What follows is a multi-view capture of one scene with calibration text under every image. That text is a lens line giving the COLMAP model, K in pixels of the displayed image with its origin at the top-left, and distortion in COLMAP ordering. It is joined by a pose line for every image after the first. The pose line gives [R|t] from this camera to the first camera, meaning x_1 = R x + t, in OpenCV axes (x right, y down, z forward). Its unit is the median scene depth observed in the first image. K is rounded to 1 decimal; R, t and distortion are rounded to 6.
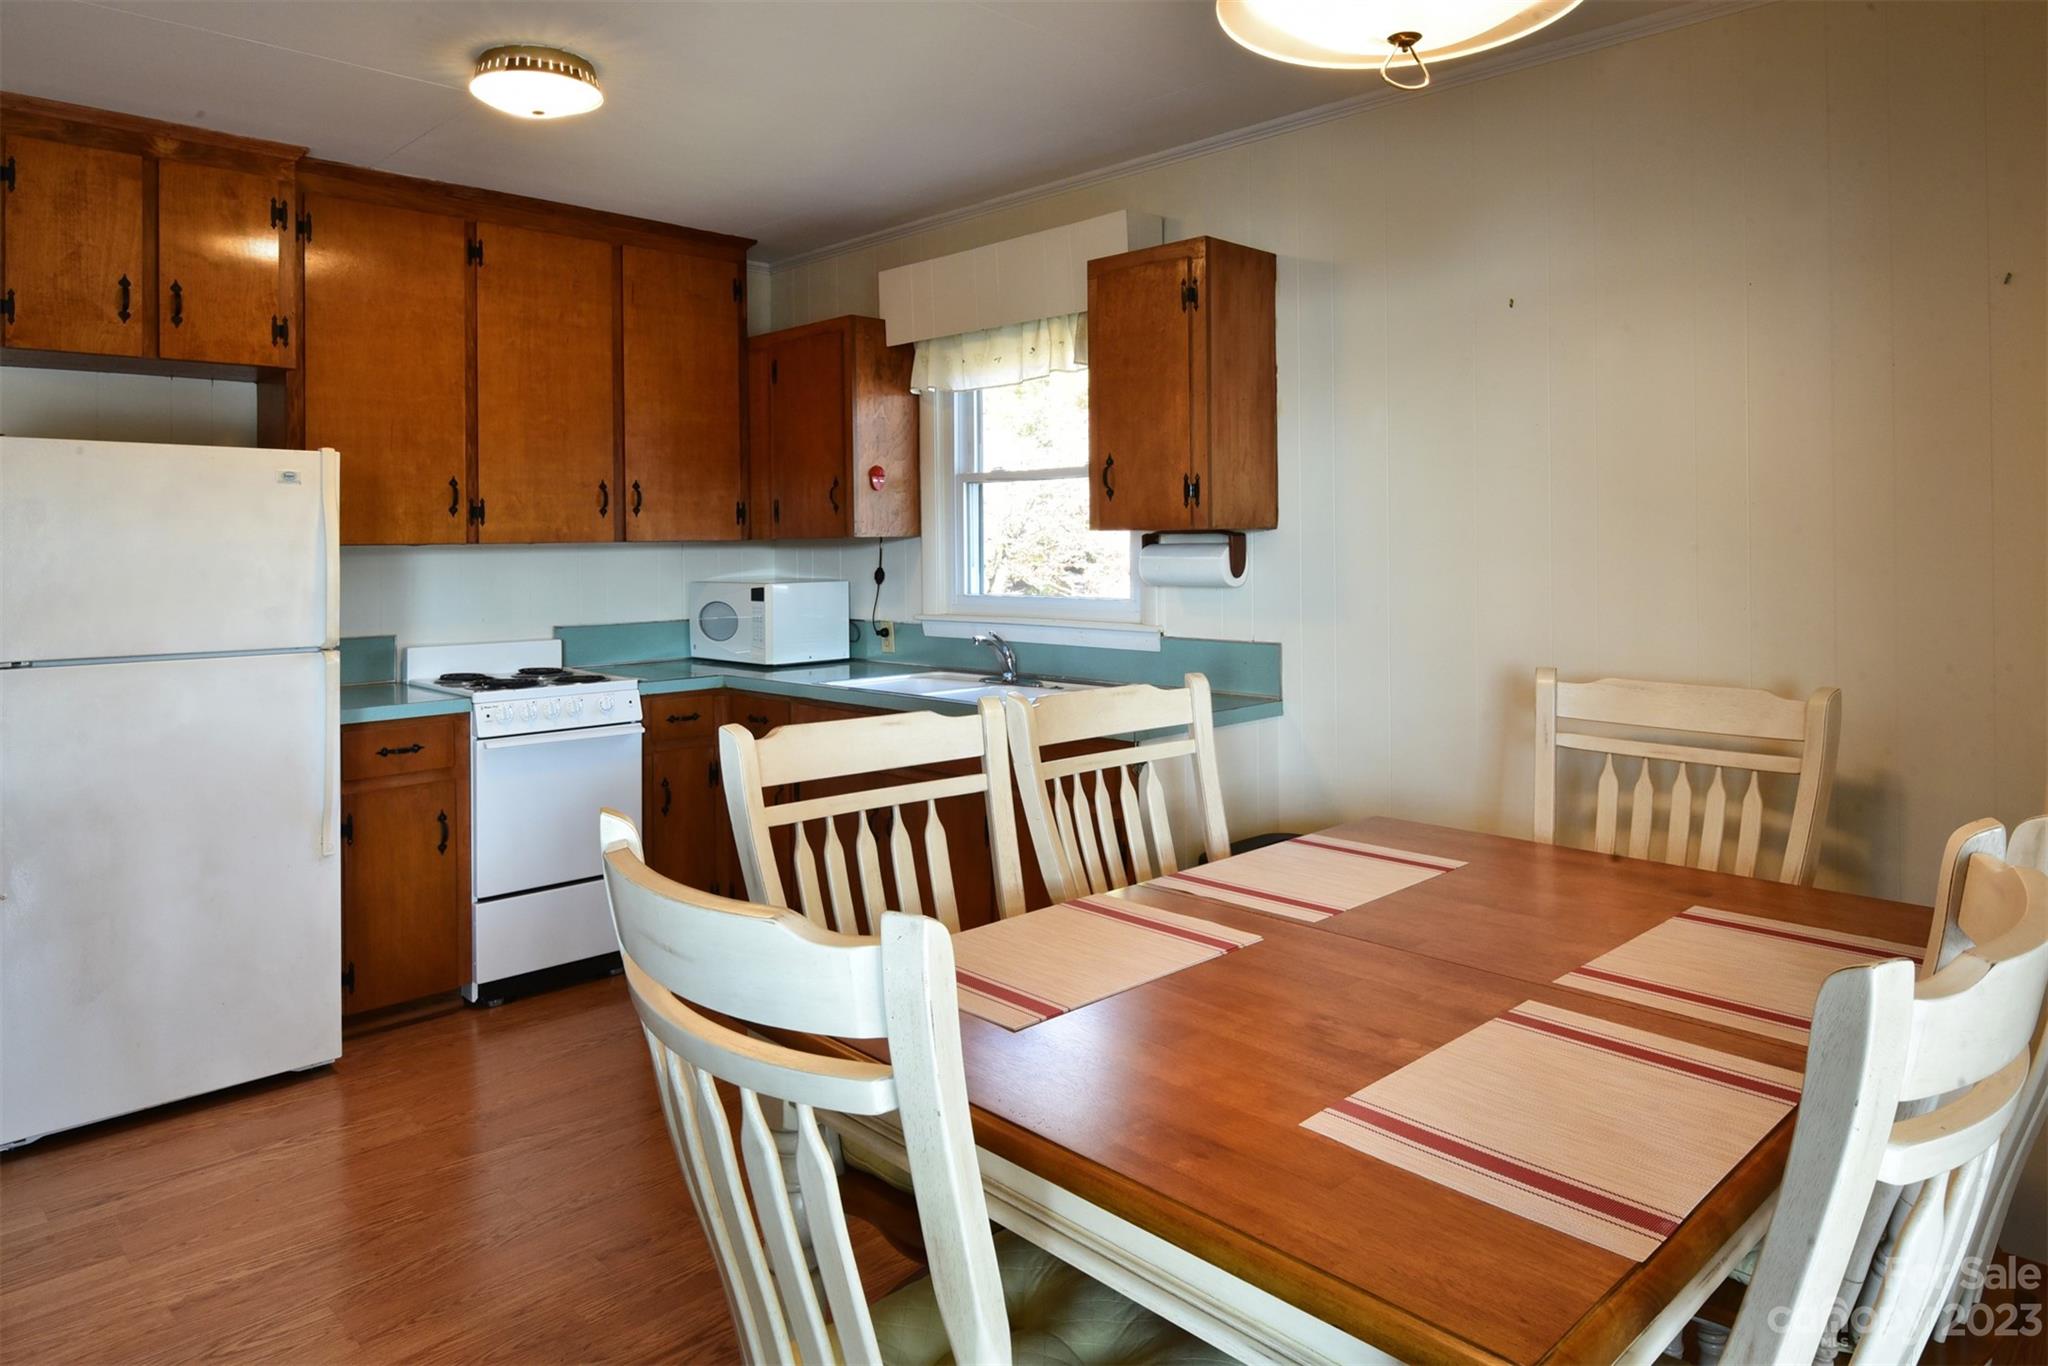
lens RADIAL K [[1300.4, 0, 1028.0], [0, 1300.4, 532.1], [0, 0, 1]] dist [-0.001327, -0.018498]
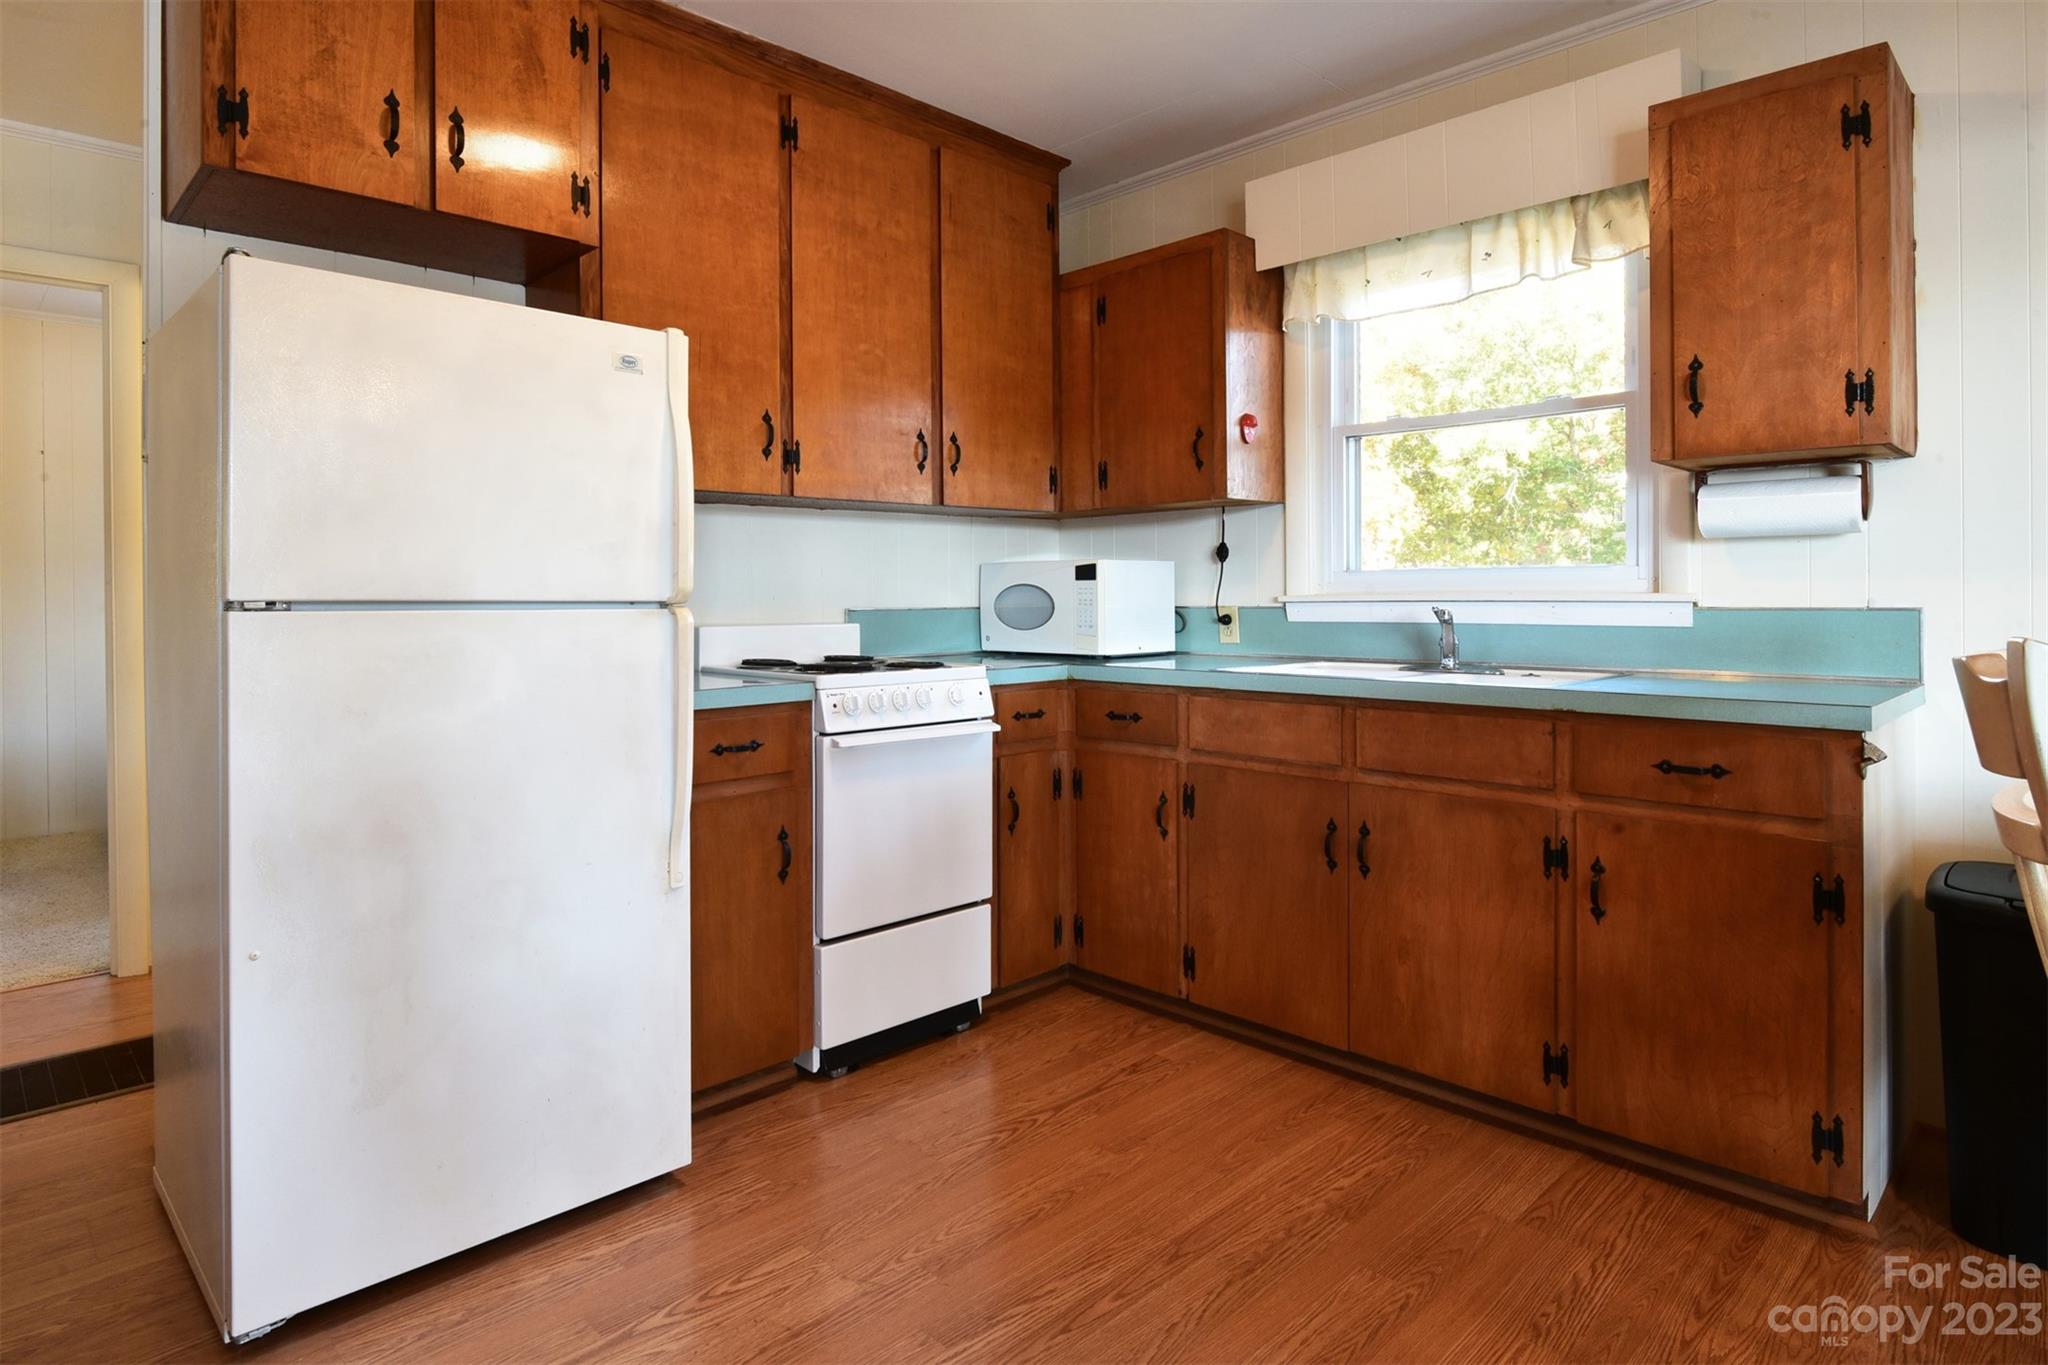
lens RADIAL K [[1137.7, 0, 1021.7], [0, 1137.7, 597.5], [0, 0, 1]] dist [0.002996, -0.021224]
pose [[0.999981, 0.003313, -0.005293, -0.271410], [-0.003256, 0.999936, 0.010865, 0.062213], [0.005328, -0.010847, 0.999927, 0.288342]]
